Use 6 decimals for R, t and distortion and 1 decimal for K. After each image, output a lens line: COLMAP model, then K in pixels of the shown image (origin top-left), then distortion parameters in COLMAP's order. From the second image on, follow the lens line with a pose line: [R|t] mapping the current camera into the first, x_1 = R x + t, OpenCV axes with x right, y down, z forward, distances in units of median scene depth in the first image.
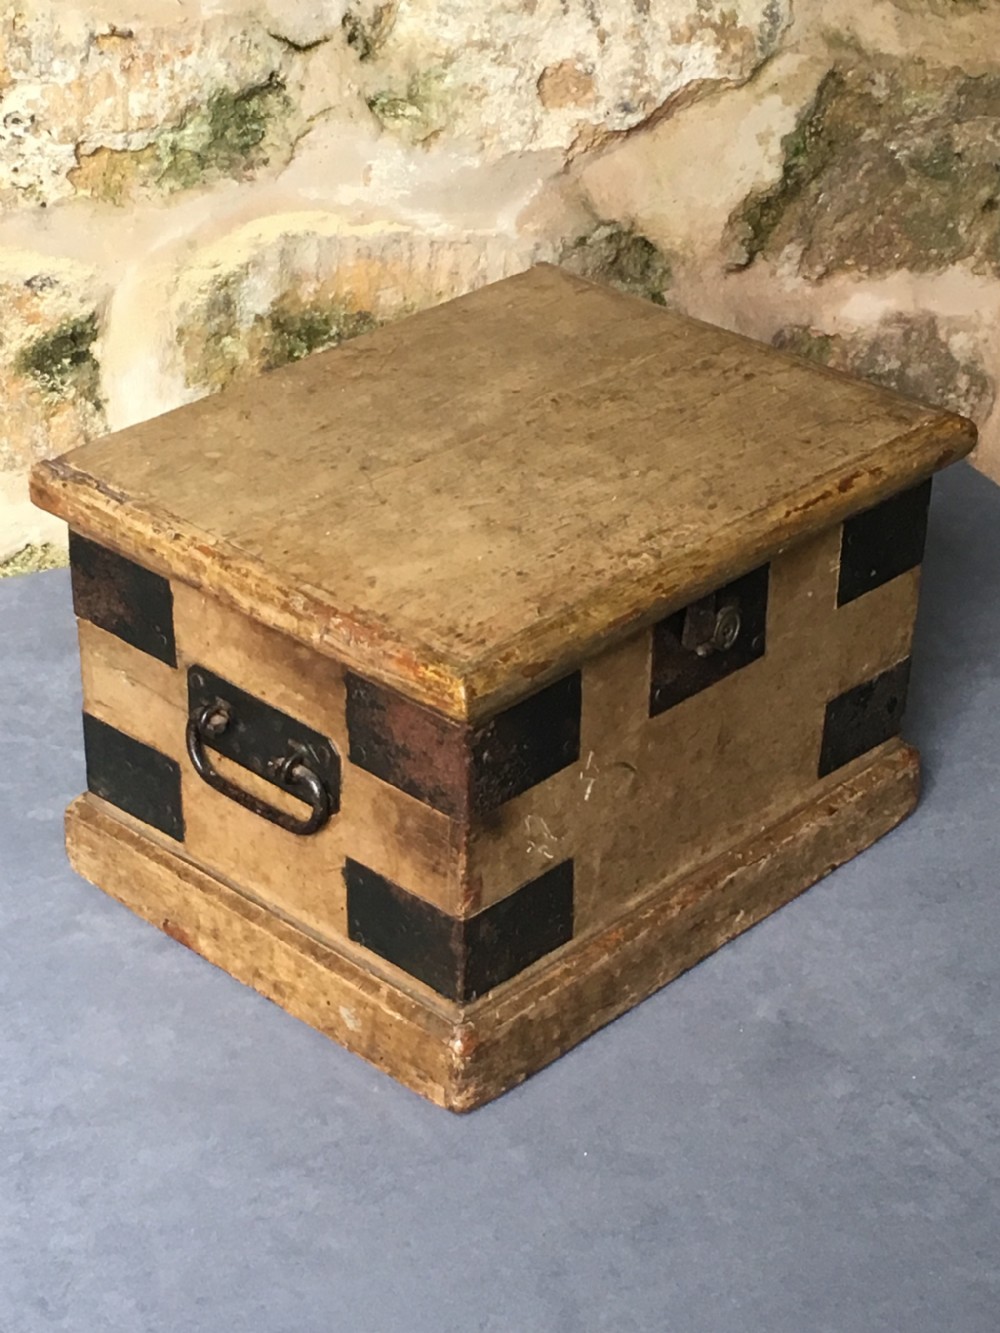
lens RADIAL K [[2742.1, 0, 509.2], [0, 2742.1, 671.1], [0, 0, 1]] dist [0.049579, 0.145893]
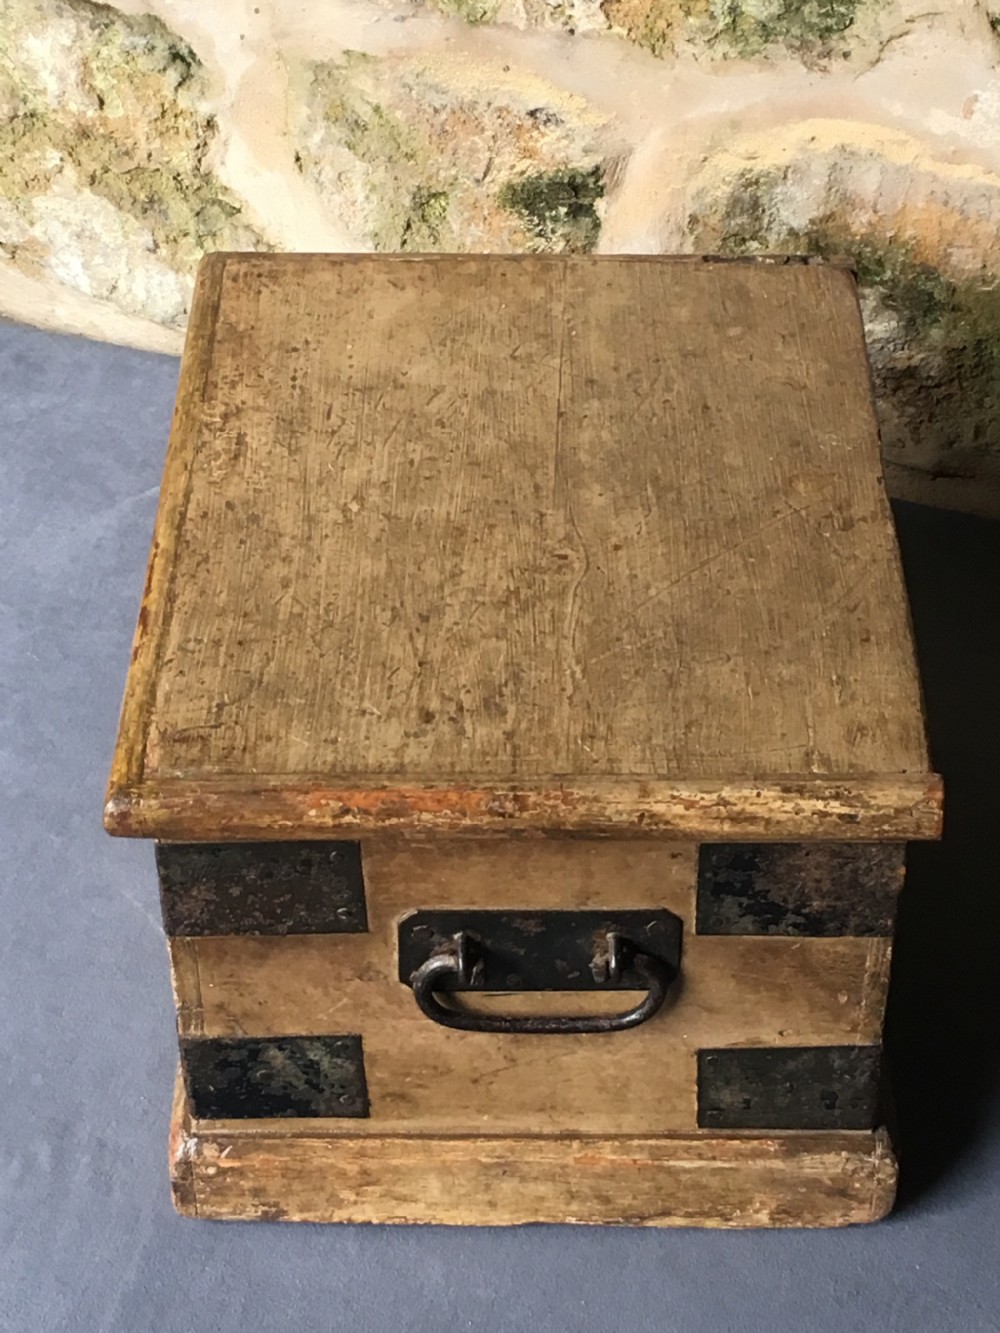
lens RADIAL K [[2742.1, 0, 509.2], [0, 2742.1, 671.1], [0, 0, 1]] dist [0.049579, 0.145893]
pose [[0.739408, 0.420635, -0.525683, 0.344261], [-0.325181, 0.906817, 0.268218, -0.207396], [0.589520, -0.027380, 0.807290, 0.281958]]
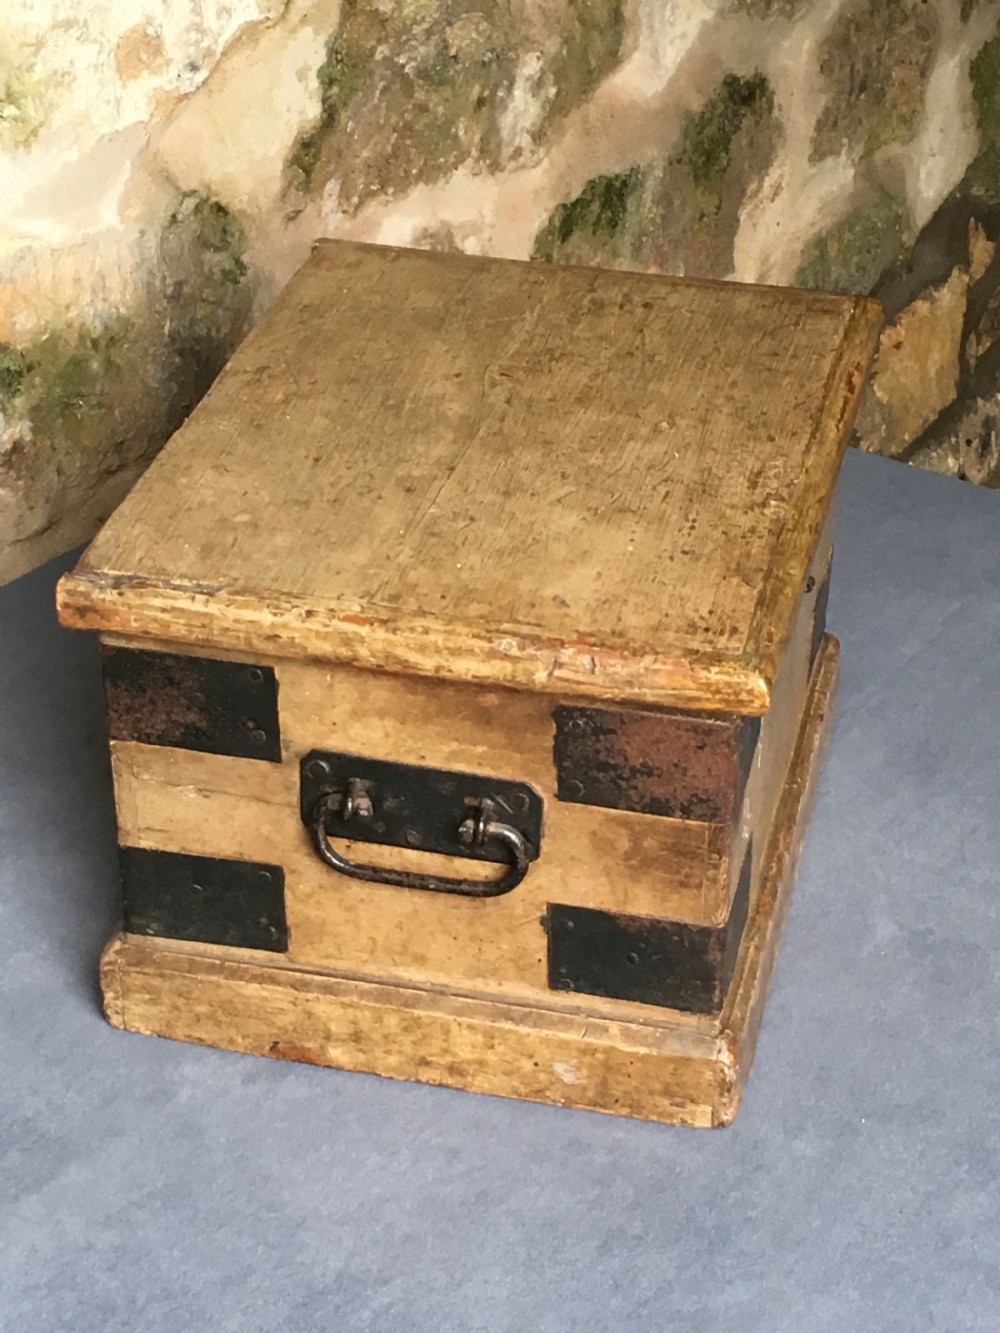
lens RADIAL K [[2742.1, 0, 509.2], [0, 2742.1, 671.1], [0, 0, 1]] dist [0.049579, 0.145893]
pose [[0.866812, -0.271773, 0.418063, -0.324621], [0.257699, 0.961929, 0.091014, -0.070234], [-0.426882, 0.028843, 0.903847, 0.132522]]
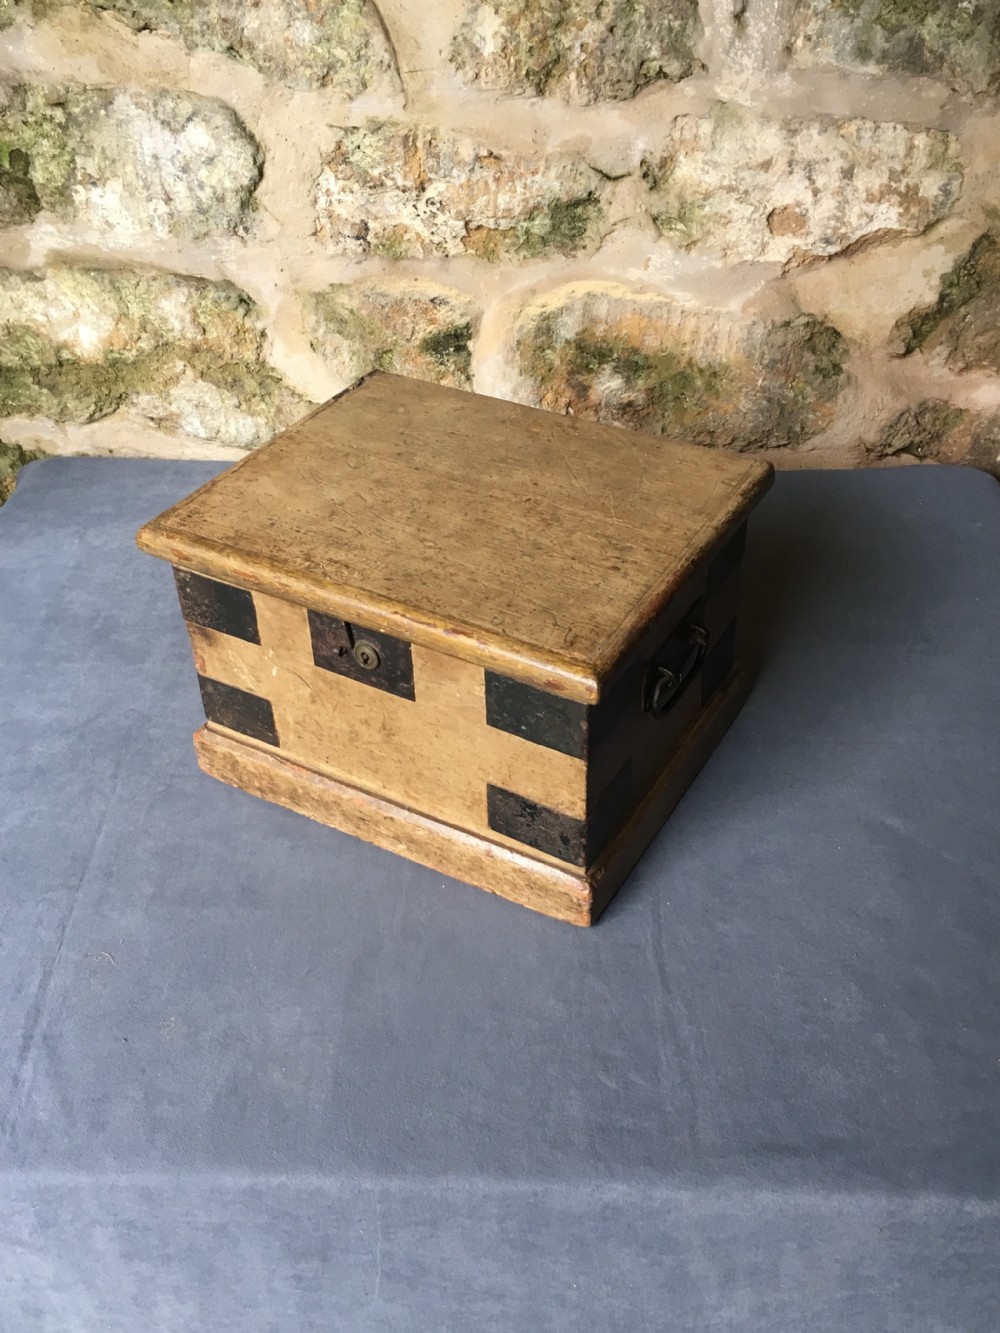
lens RADIAL K [[1288.6, 0, 504.9], [0, 1288.6, 668.3], [0, 0, 1]] dist [0.100924, -0.147796]
pose [[0.888766, 0.252685, -0.382420, 0.237954], [-0.198949, 0.964296, 0.174792, -0.067201], [0.412933, -0.079267, 0.907305, 0.242700]]
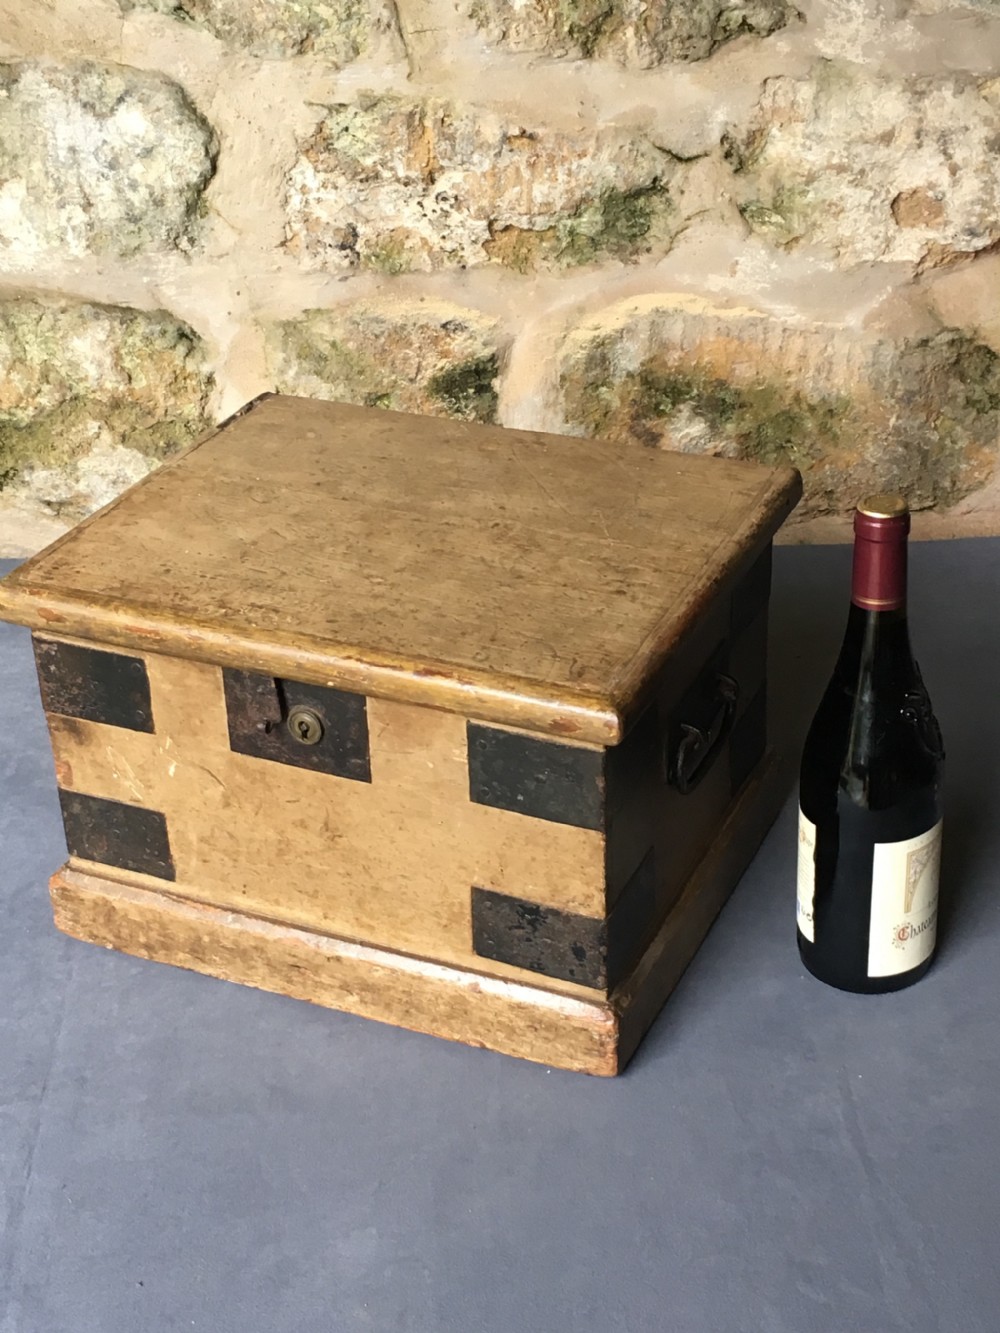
lens RADIAL K [[2052.1, 0, 507.0], [0, 2052.1, 669.9], [0, 0, 1]] dist [0.055779, 0.063876]
pose [[0.913048, 0.159991, -0.375161, 0.234431], [-0.162740, 0.986363, 0.024575, -0.010235], [0.373977, 0.038615, 0.926634, 0.121215]]
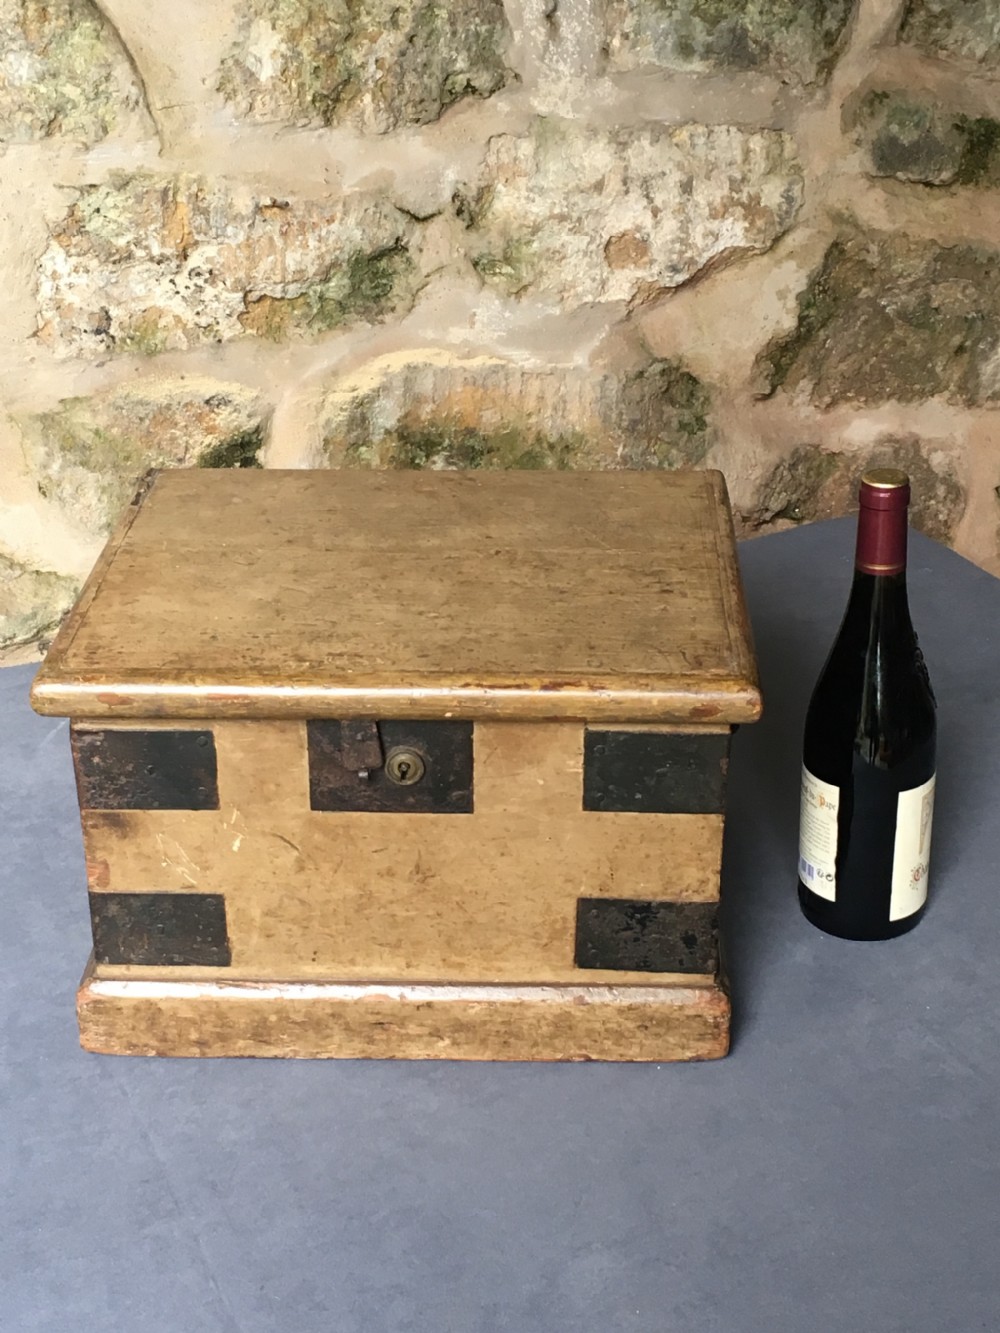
lens RADIAL K [[2052.1, 0, 507.0], [0, 2052.1, 669.9], [0, 0, 1]] dist [0.055779, 0.063876]
pose [[0.999452, -0.008314, -0.032038, -0.006468], [0.006281, 0.997992, -0.063035, 0.042827], [0.032497, 0.062799, 0.997497, 0.060337]]
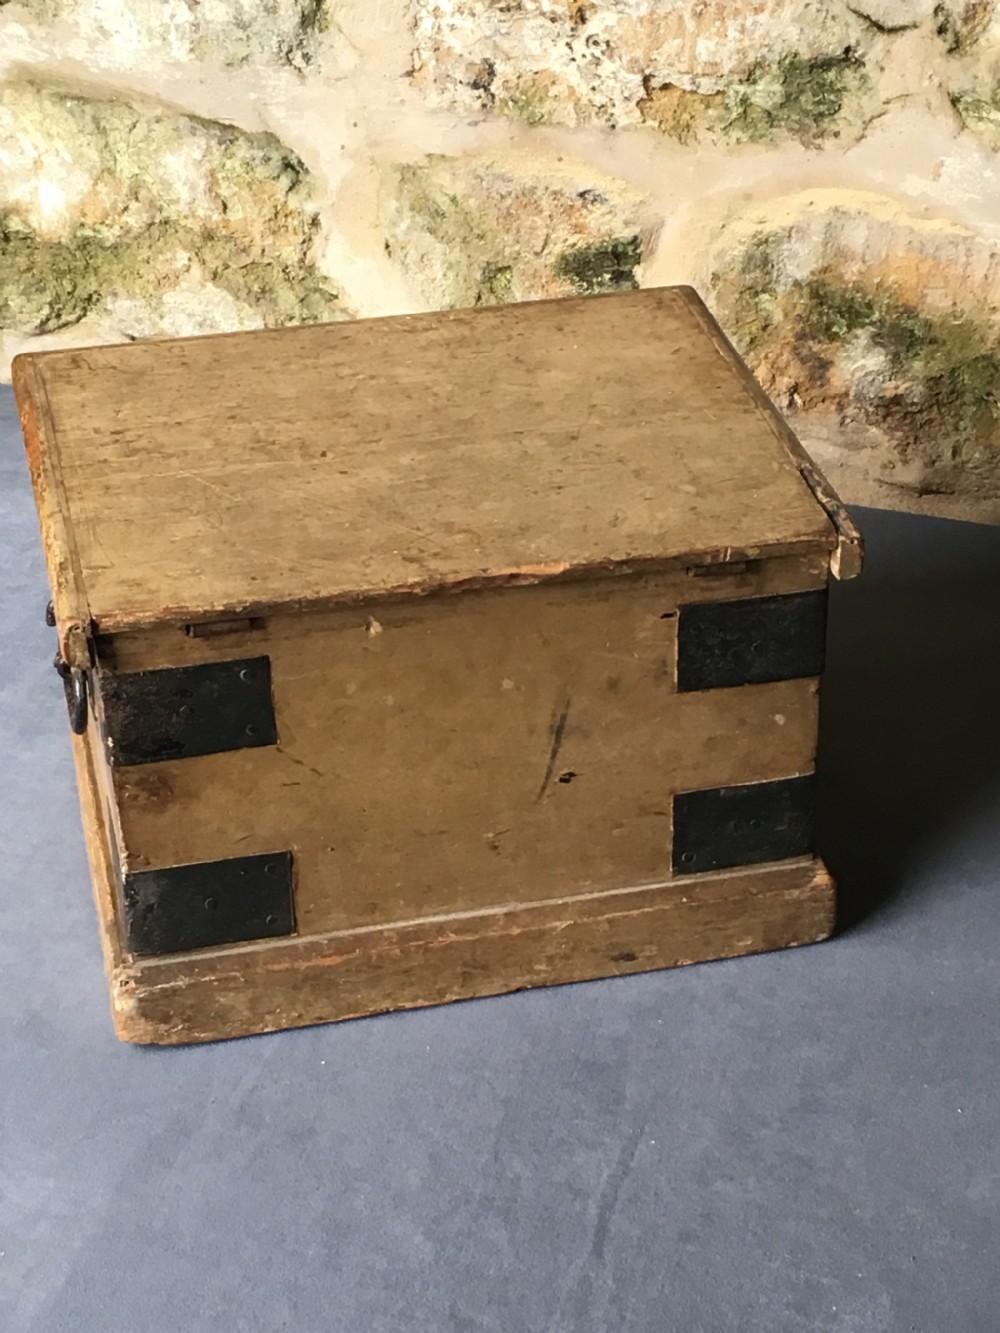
lens RADIAL K [[2742.1, 0, 509.2], [0, 2742.1, 671.1], [0, 0, 1]] dist [0.049579, 0.145893]
pose [[0.748631, 0.319638, -0.580847, 0.473489], [-0.312381, 0.942821, 0.116215, -0.080019], [0.584782, 0.094443, 0.805674, 0.137365]]
